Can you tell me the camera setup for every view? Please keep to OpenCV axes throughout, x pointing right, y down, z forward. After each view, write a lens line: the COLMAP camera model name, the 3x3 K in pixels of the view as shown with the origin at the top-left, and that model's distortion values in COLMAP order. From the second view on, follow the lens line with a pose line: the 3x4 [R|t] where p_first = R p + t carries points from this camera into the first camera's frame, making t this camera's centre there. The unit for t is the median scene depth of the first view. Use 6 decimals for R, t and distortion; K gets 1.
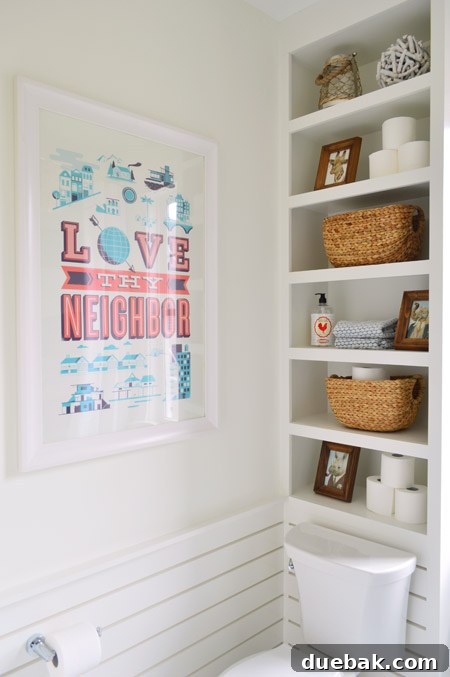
lens RADIAL K [[540.4, 0, 225.0], [0, 540.4, 339.2], [0, 0, 1]] dist [-0.004845, 0.012936]
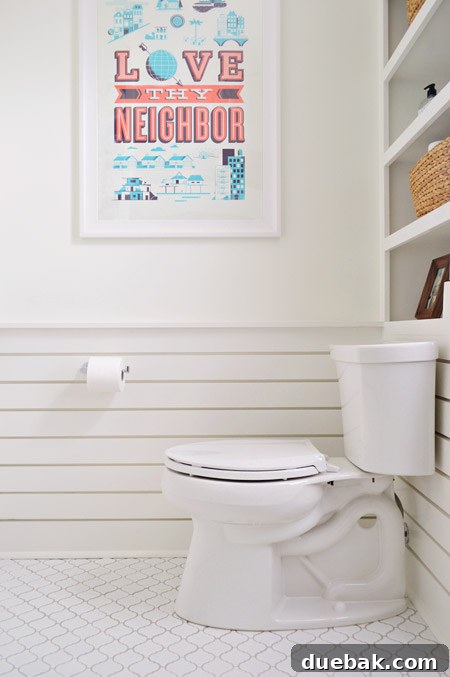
lens RADIAL K [[540.4, 0, 224.9], [0, 540.4, 337.2], [0, 0, 1]] dist [-0.004845, 0.012936]
pose [[0.713308, 0.001510, -0.700849, 0.737456], [-0.021481, 0.999575, -0.019708, 0.452503], [0.700522, 0.029113, 0.713037, 0.251888]]
